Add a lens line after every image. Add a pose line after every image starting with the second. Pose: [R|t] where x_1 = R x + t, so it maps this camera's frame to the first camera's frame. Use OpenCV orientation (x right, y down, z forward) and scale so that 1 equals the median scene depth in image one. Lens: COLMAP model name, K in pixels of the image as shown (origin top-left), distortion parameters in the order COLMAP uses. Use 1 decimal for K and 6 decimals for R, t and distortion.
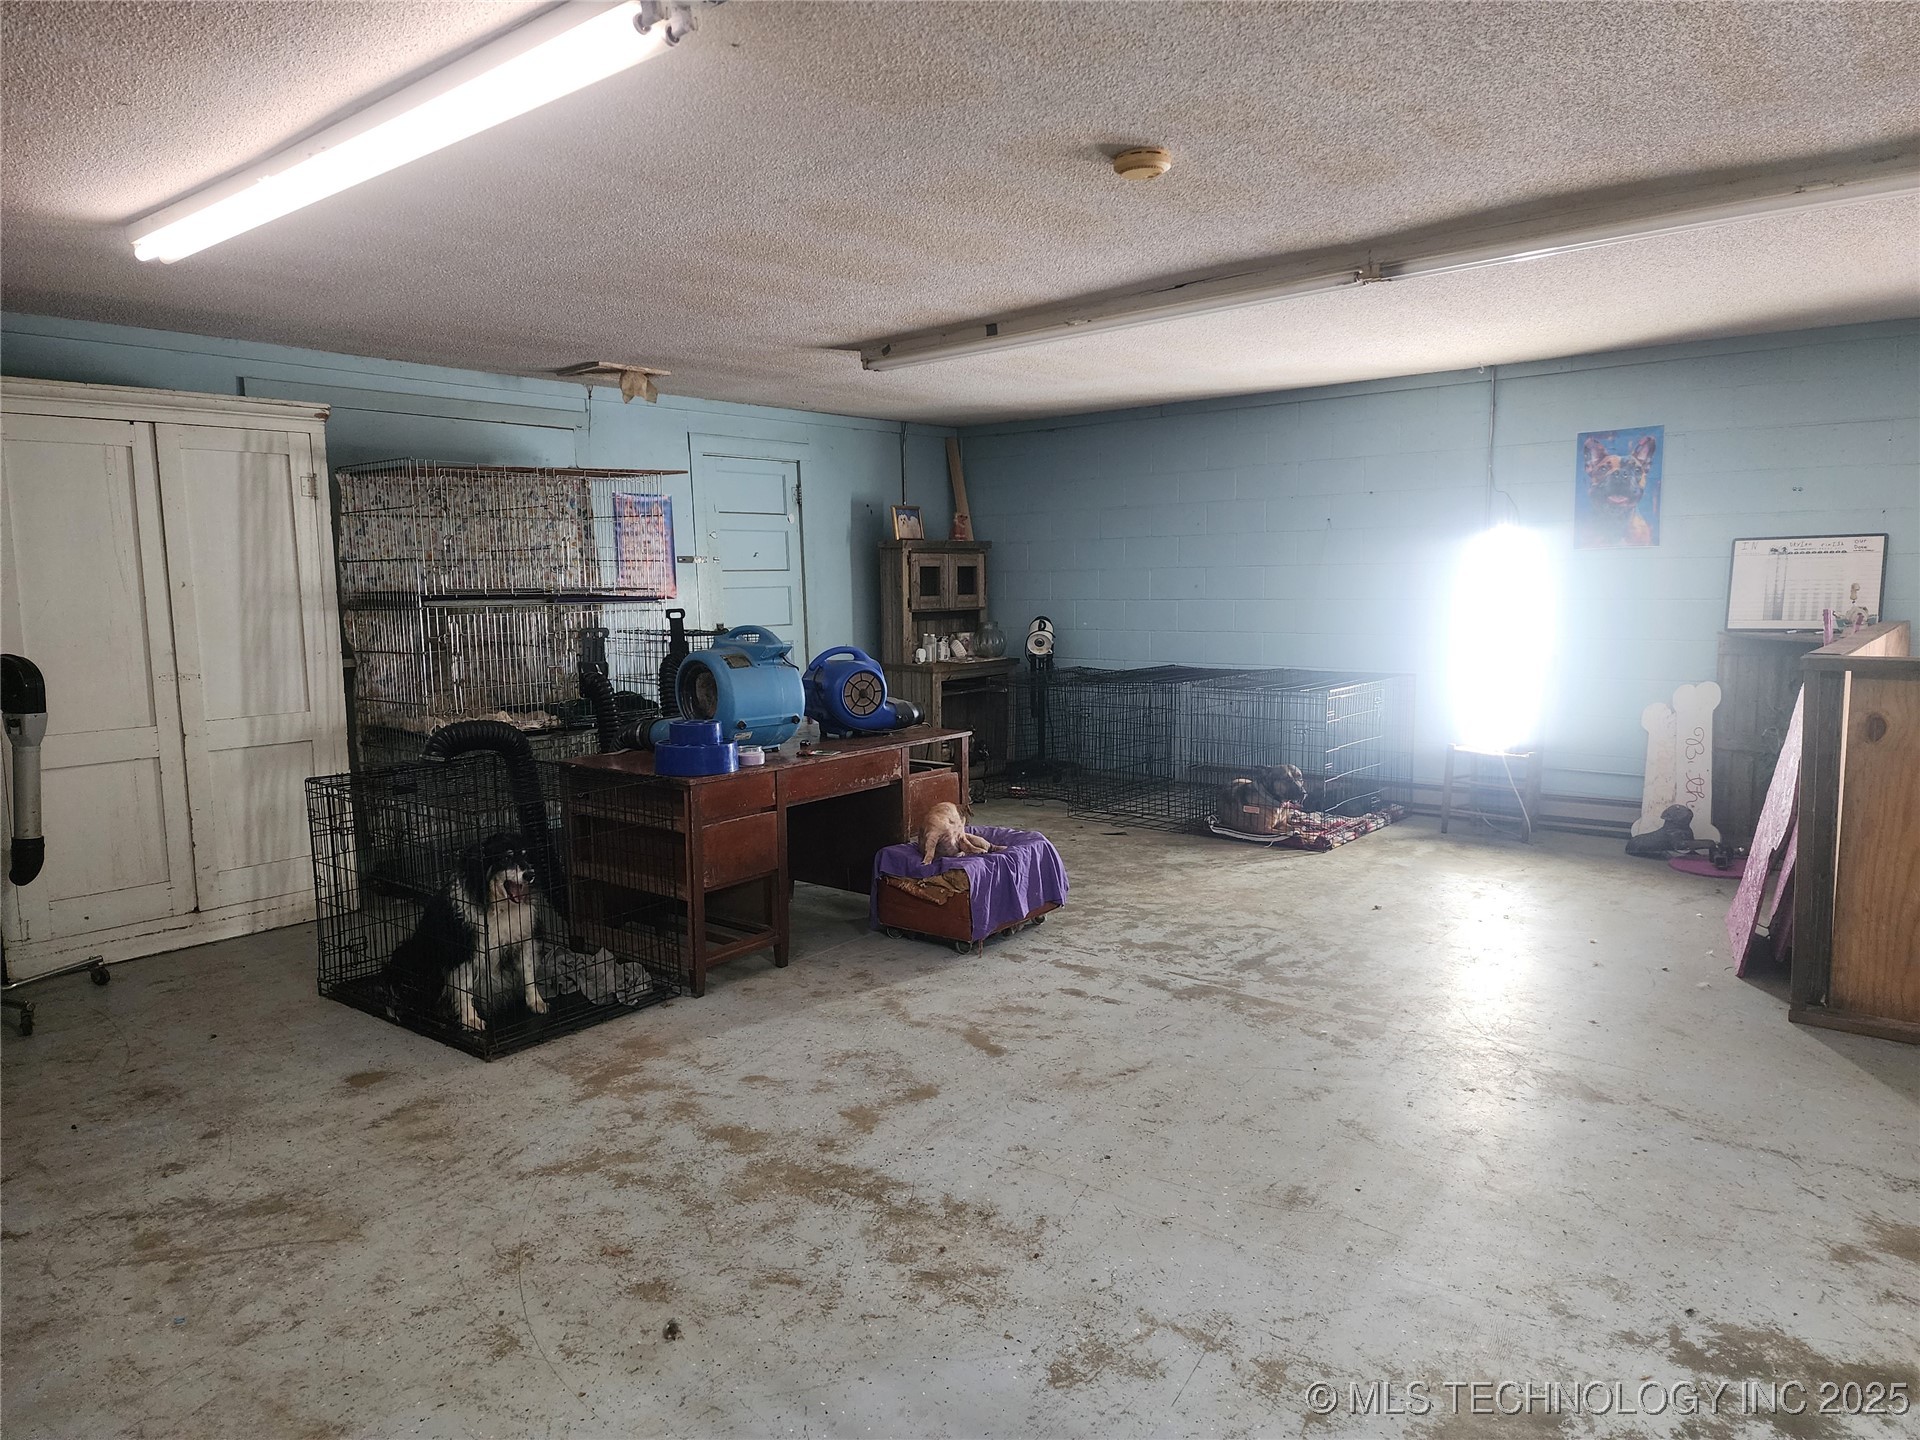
lens RADIAL K [[1261.3, 0, 969.9], [0, 1261.3, 717.8], [0, 0, 1]] dist [0.095775, -0.119107]
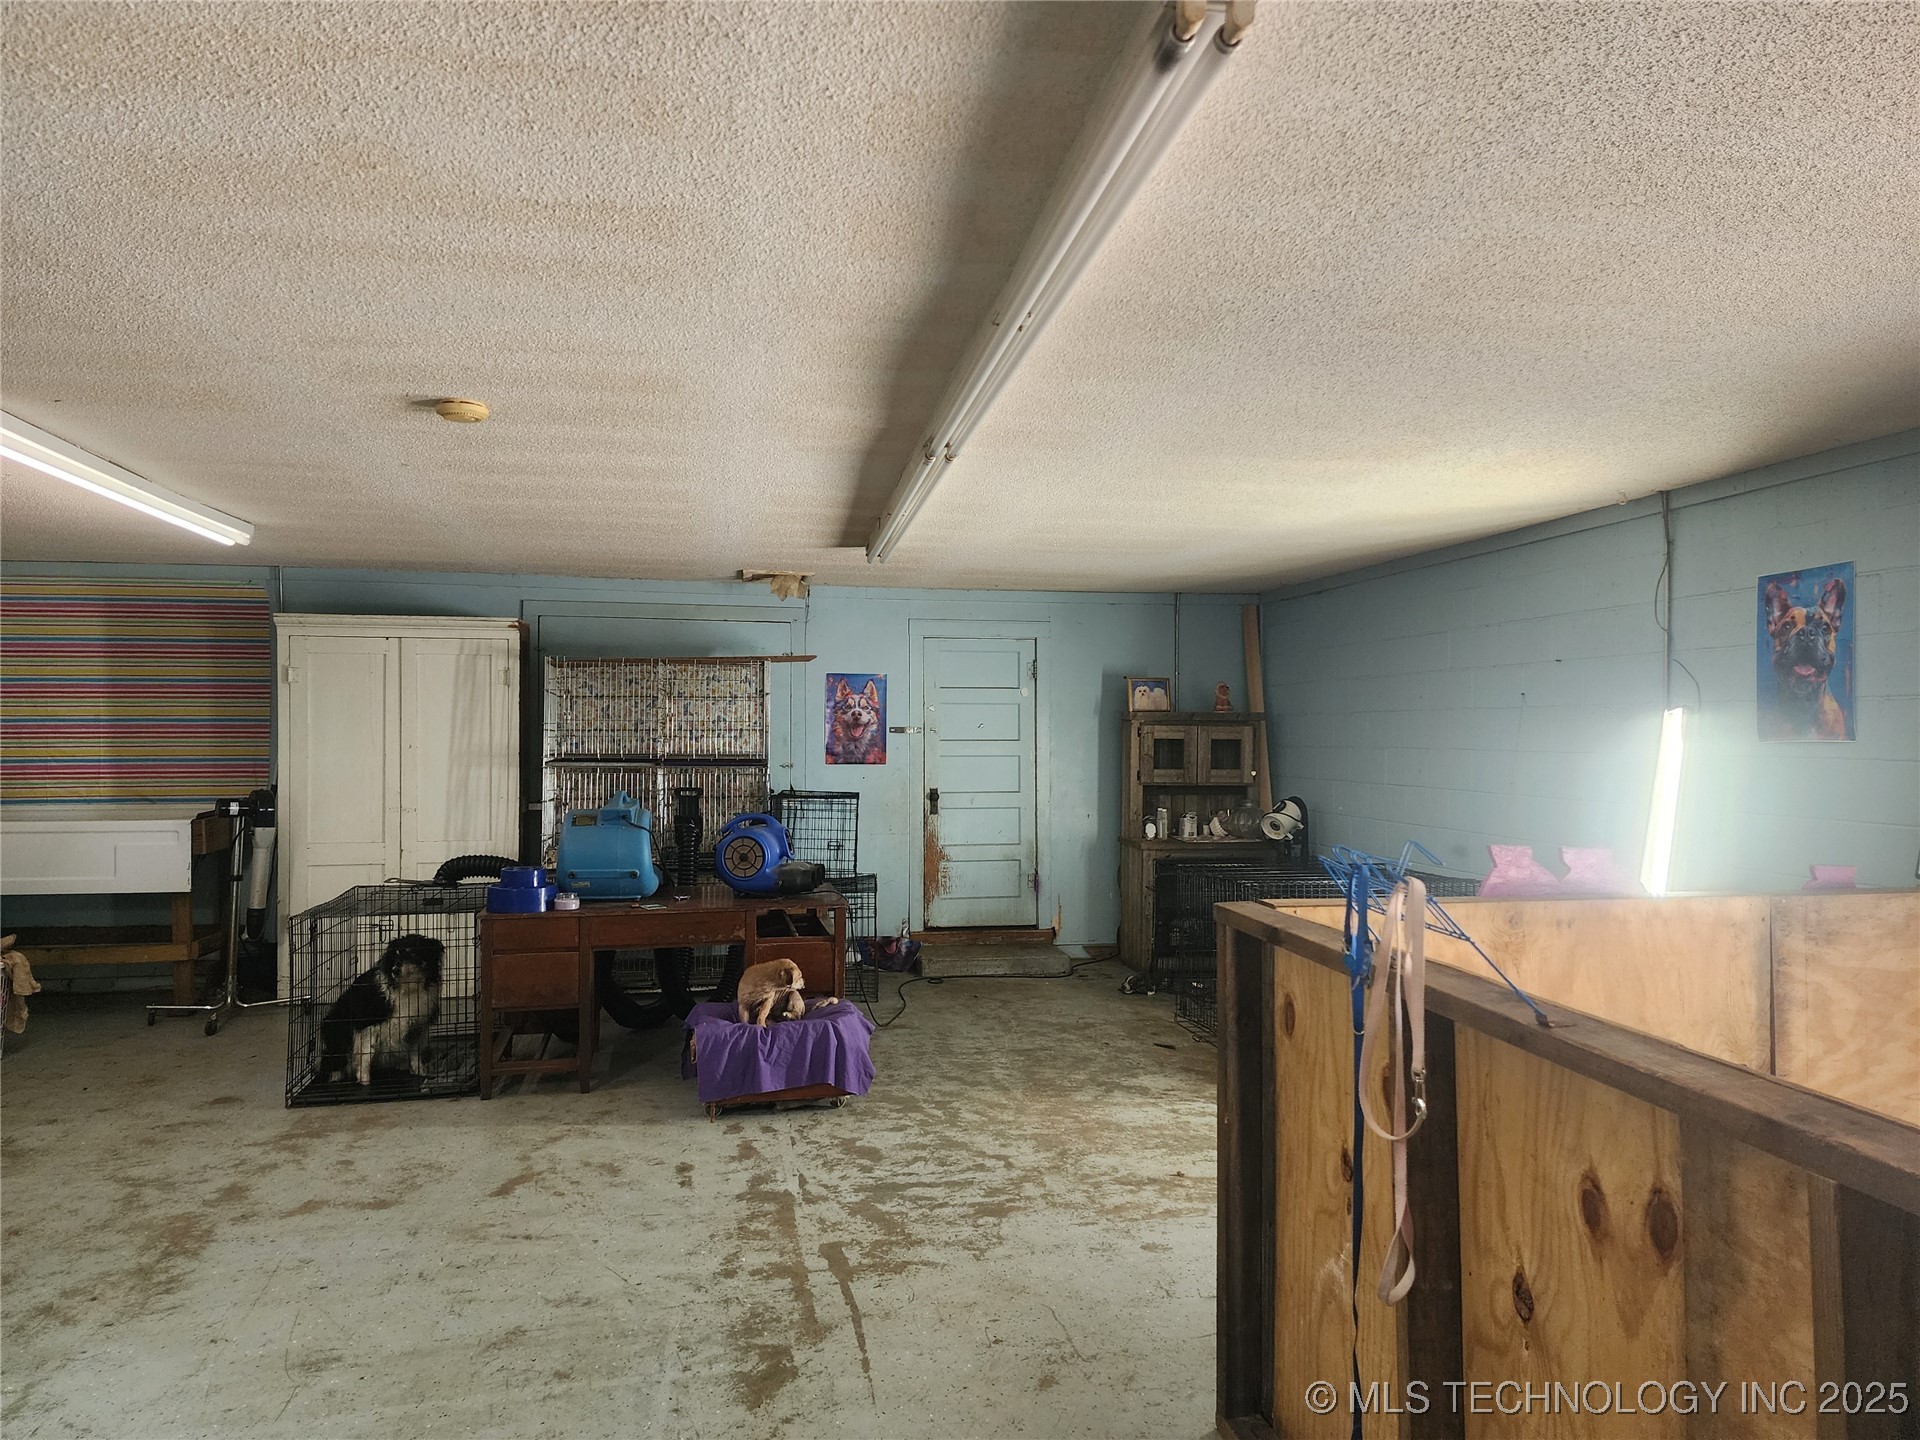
lens RADIAL K [[1289.7, 0, 999.4], [0, 1289.7, 719.8], [0, 0, 1]] dist [0.068985, -0.050261]
pose [[0.776325, 0.012968, -0.630199, 0.806272], [-0.088781, 0.992071, -0.088952, -0.059340], [0.624049, 0.125005, 0.771321, 0.268082]]
